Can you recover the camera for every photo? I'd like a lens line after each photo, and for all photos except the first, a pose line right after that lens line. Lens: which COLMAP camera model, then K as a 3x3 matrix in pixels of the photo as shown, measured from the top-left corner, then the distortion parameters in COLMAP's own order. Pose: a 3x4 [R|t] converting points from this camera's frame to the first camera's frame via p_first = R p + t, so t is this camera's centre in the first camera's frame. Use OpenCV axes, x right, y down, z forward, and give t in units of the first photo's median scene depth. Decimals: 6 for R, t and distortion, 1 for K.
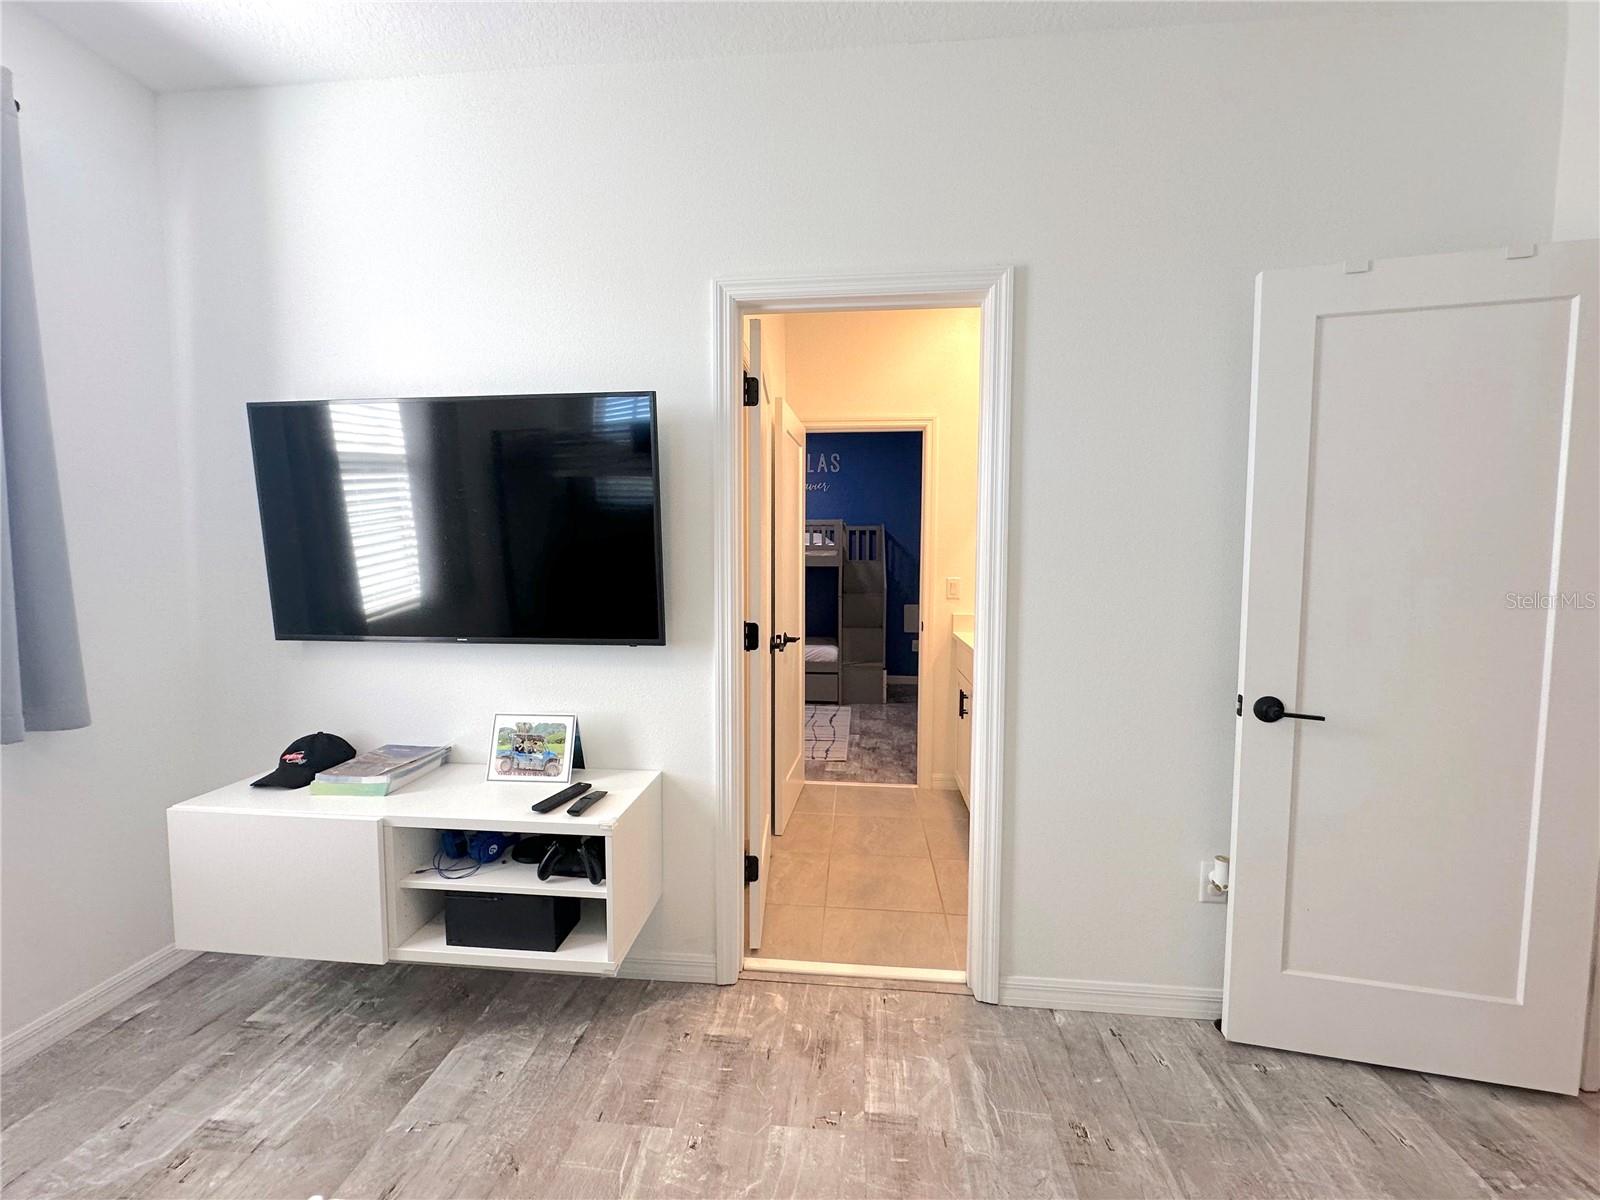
lens RADIAL K [[640.1, 0, 797.7], [0, 640.1, 599.9], [0, 0, 1]] dist [-0.001103, -0.000034]
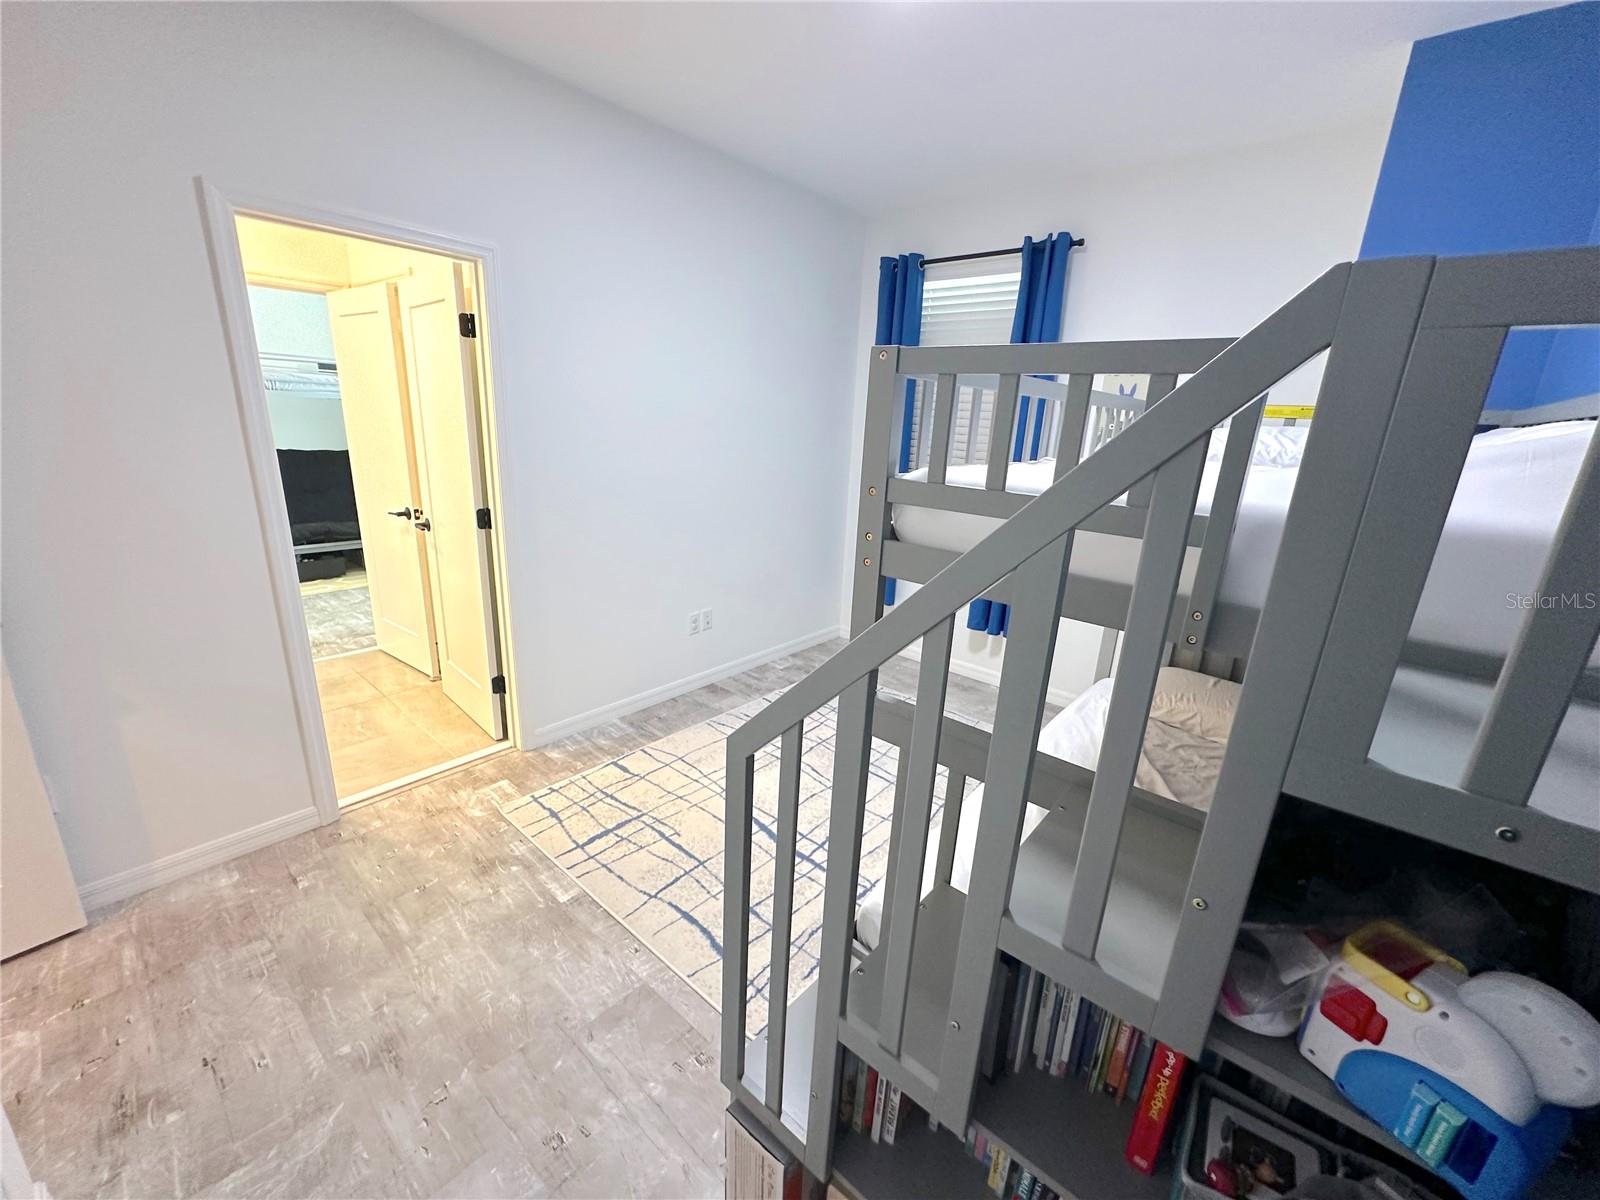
lens RADIAL K [[640.1, 0, 797.8], [0, 640.1, 602.7], [0, 0, 1]] dist [-0.001103, -0.000034]
pose [[-0.576850, 0.200210, -0.791934, 0.475421], [-0.100757, 0.944655, 0.312211, -0.200273], [0.810612, 0.259892, -0.524752, 2.029474]]
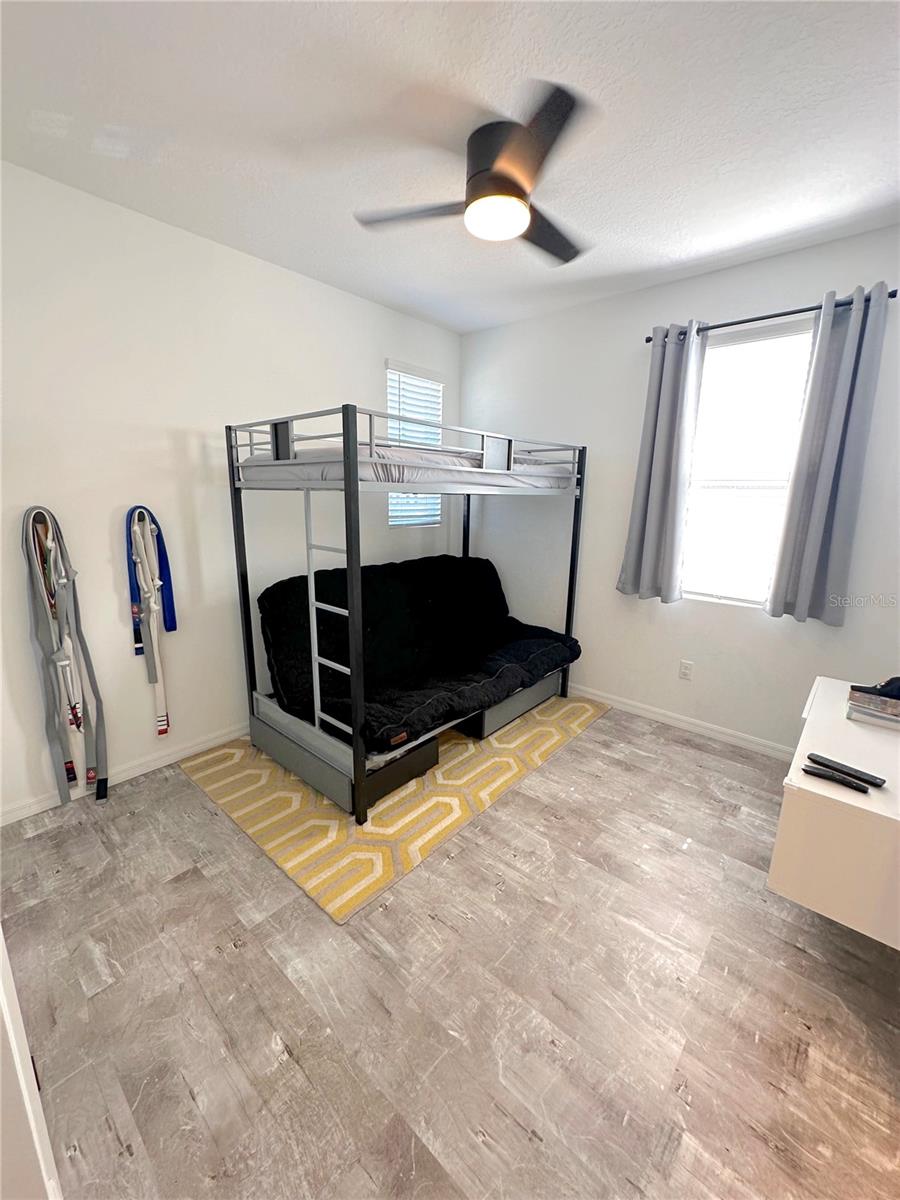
lens RADIAL K [[480.1, 0, 451.1], [0, 480.1, 599.3], [0, 0, 1]] dist [-0.001103, -0.000034]
pose [[-0.586104, 0.165463, -0.793161, 0.390184], [-0.073351, 0.964070, 0.255319, -0.092016], [0.806909, 0.207823, -0.552909, 0.465164]]
